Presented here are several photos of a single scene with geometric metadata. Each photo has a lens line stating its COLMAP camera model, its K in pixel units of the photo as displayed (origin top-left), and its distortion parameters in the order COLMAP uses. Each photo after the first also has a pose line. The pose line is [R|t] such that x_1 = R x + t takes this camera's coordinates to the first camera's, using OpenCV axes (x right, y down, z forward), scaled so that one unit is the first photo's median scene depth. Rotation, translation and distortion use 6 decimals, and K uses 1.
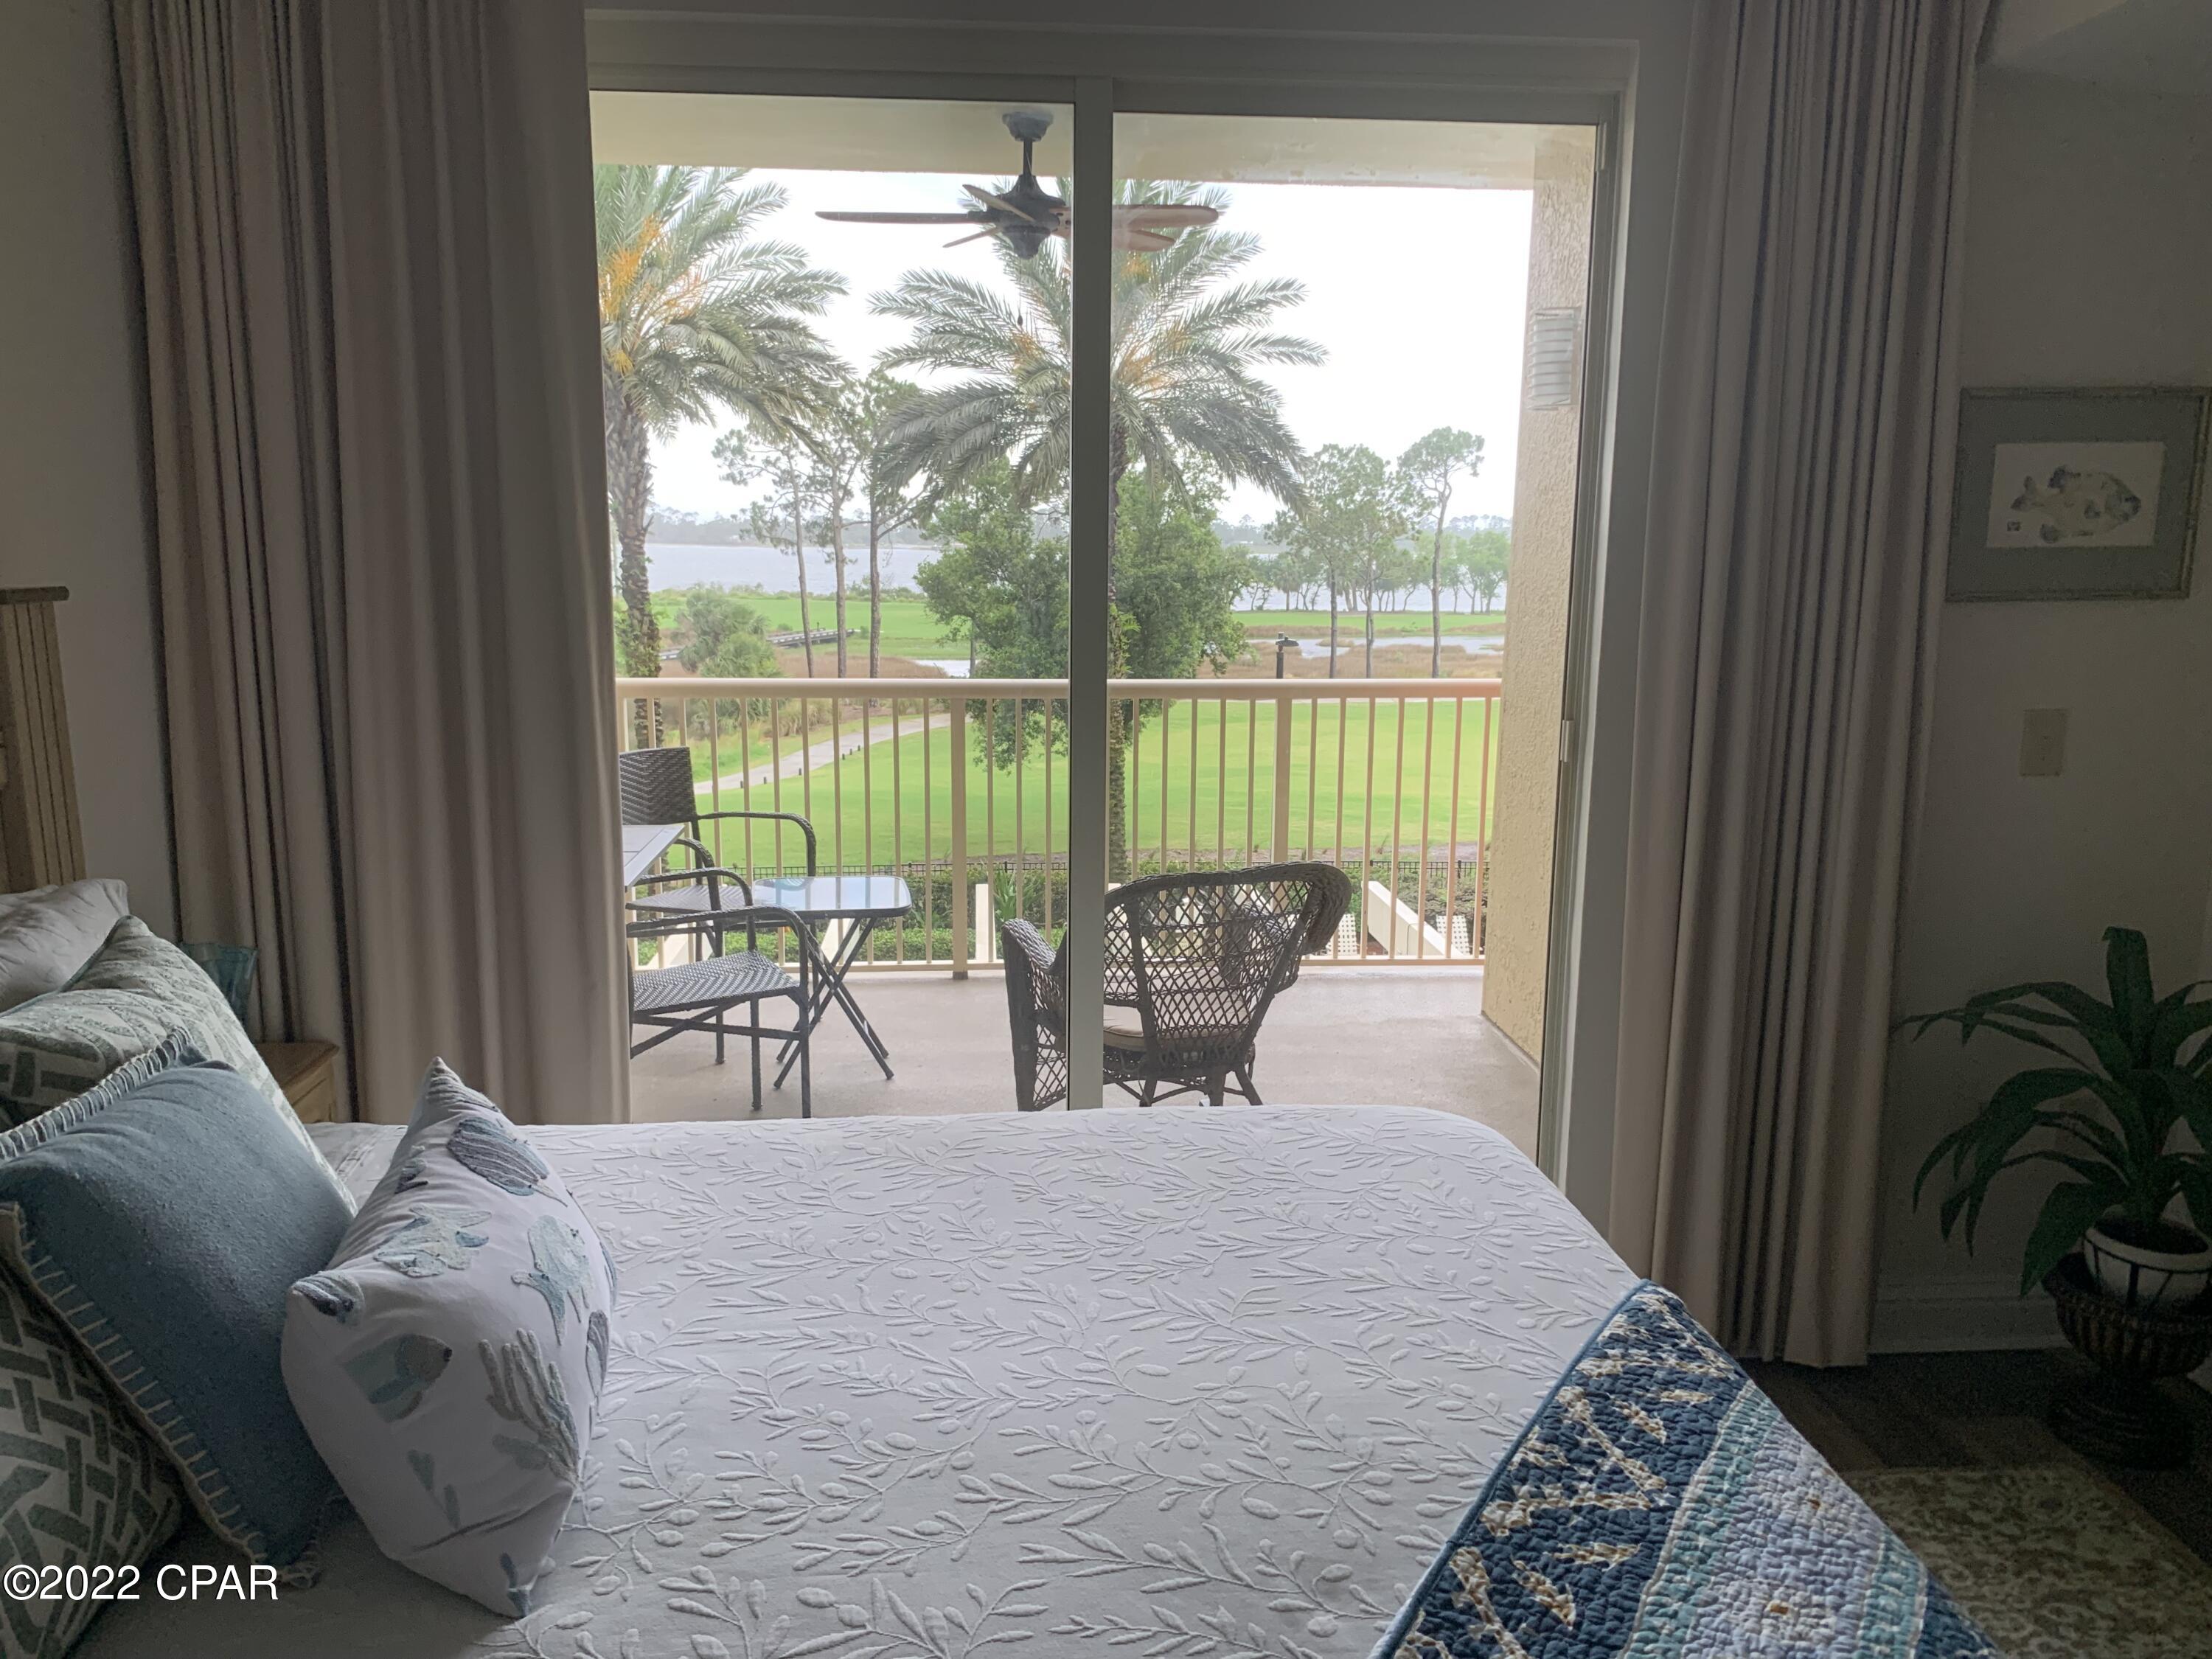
lens RADIAL K [[1681.1, 0, 1117.0], [0, 1681.1, 853.3], [0, 0, 1]] dist [-0.005006, -0.001823]
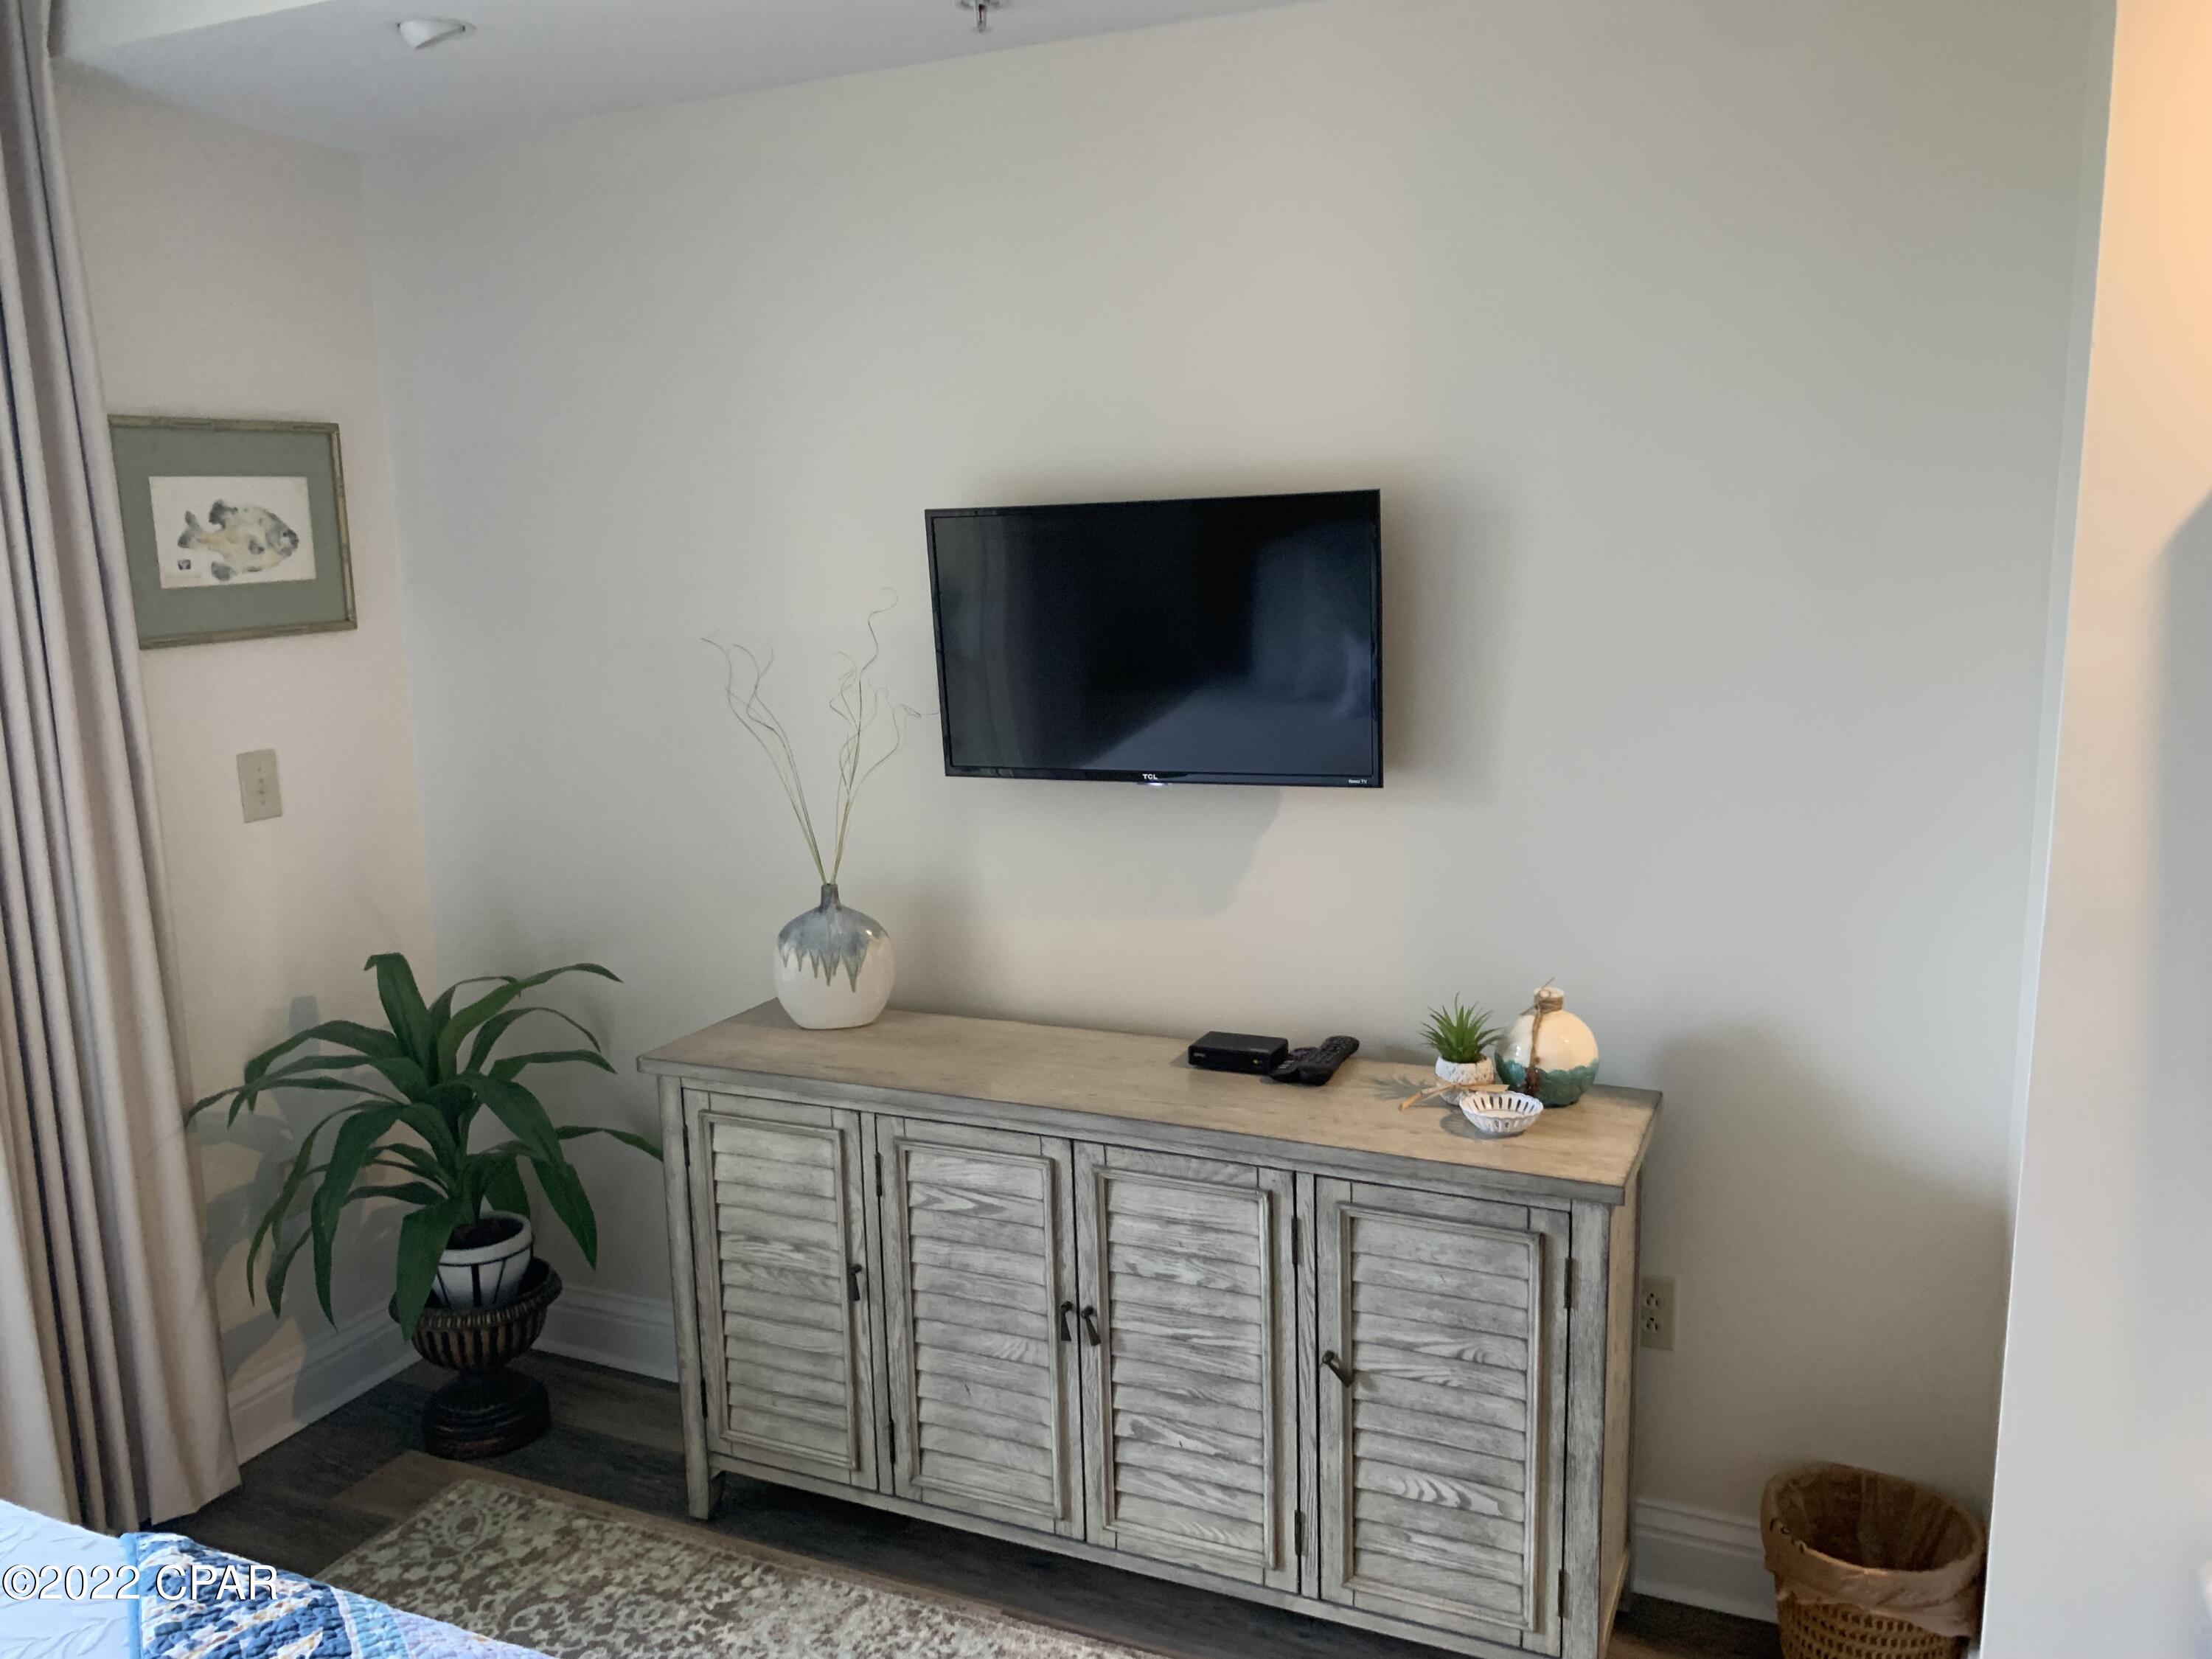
lens RADIAL K [[1681.1, 0, 1117.0], [0, 1681.1, 853.3], [0, 0, 1]] dist [-0.005006, -0.001823]
pose [[0.483301, -0.178590, 0.857045, -0.047989], [0.192091, 0.976748, 0.095210, -0.027520], [-0.854120, 0.118615, 0.506368, 0.102337]]
